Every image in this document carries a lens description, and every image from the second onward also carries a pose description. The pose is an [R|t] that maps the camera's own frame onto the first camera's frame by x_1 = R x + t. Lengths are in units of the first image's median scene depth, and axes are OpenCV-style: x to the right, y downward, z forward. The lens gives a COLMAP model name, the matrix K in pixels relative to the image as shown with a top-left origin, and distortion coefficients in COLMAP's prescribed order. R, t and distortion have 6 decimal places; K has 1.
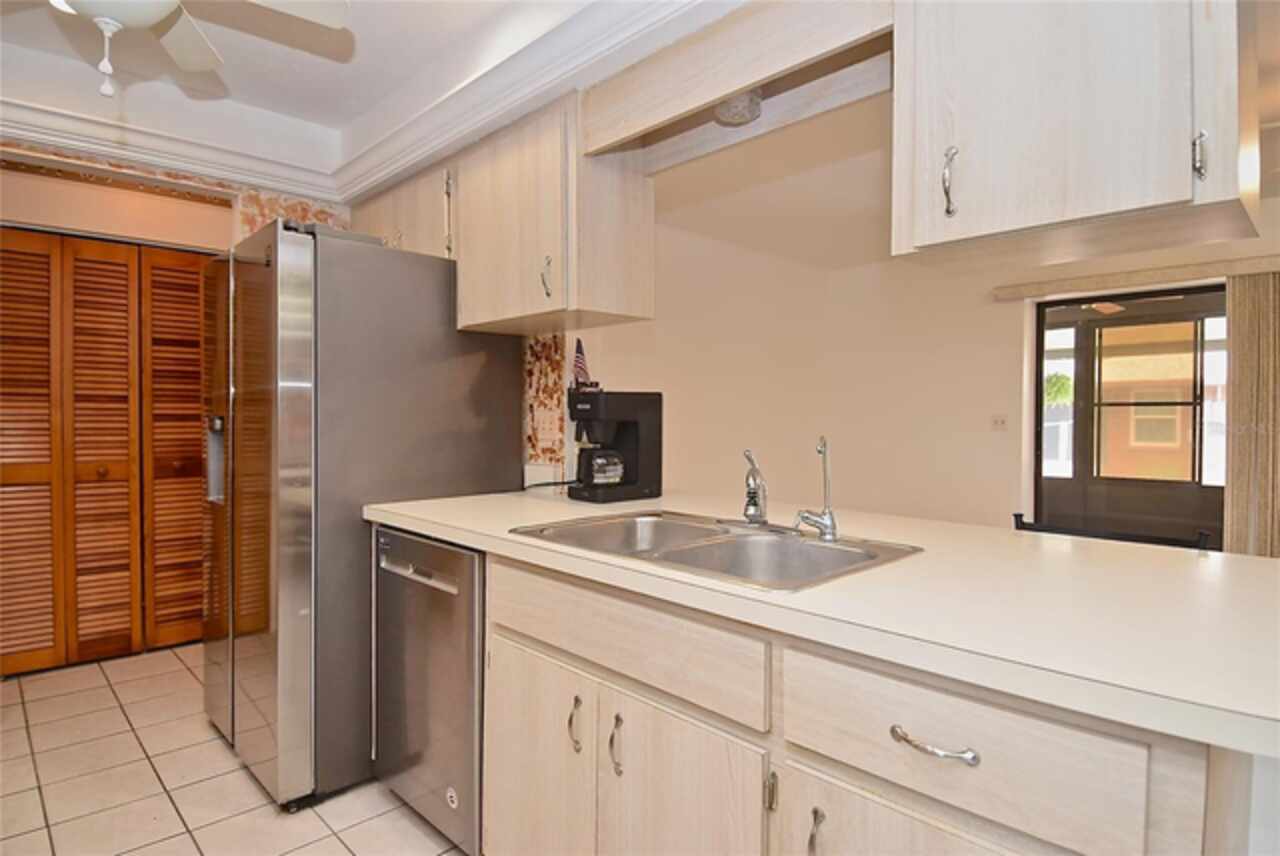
lens RADIAL K [[693.0, 0, 640.3], [0, 693.0, 431.4], [0, 0, 1]] dist [0.022479, -0.010977]
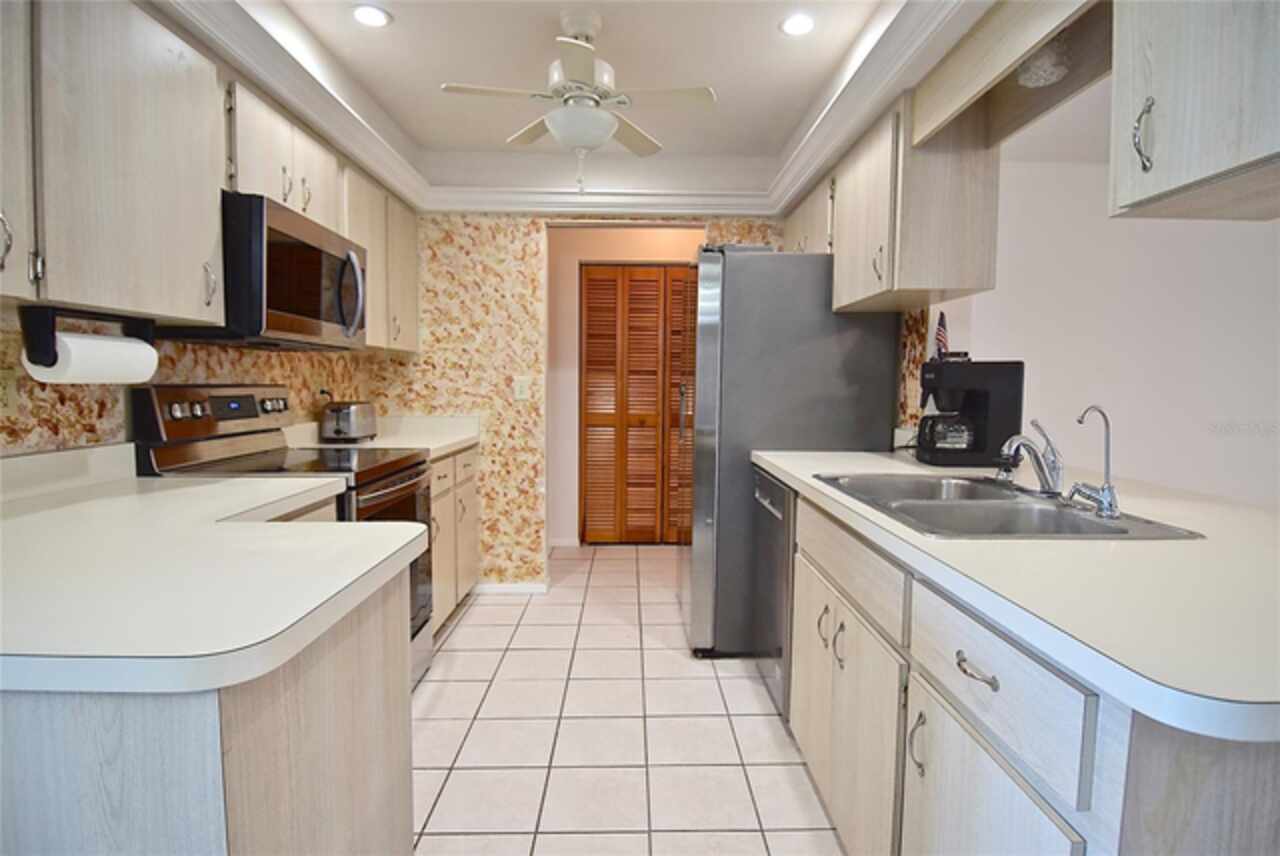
lens RADIAL K [[693.0, 0, 648.7], [0, 693.0, 427.4], [0, 0, 1]] dist [0.022479, -0.010977]
pose [[0.718965, 0.046953, -0.693458, 0.333925], [-0.020369, 0.998710, 0.046503, 0.002382], [0.694747, -0.019309, 0.718995, -0.080612]]
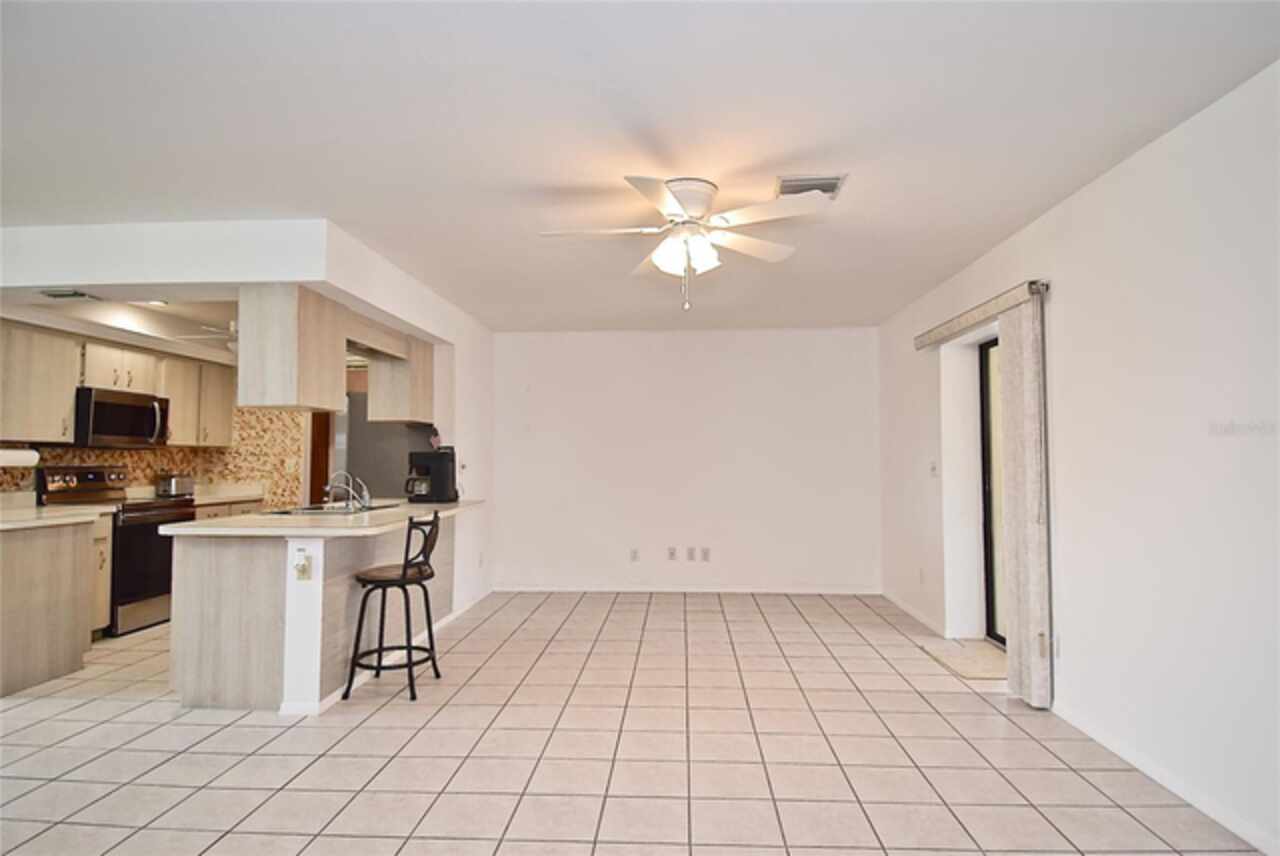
lens RADIAL K [[720.9, 0, 639.2], [0, 720.9, 422.1], [0, 0, 1]] dist [-0.017983, -0.003140]
pose [[0.663439, -0.045521, -0.746844, 2.116217], [-0.009072, 0.997585, -0.068863, -0.000850], [0.748175, 0.052462, 0.661424, 0.037185]]
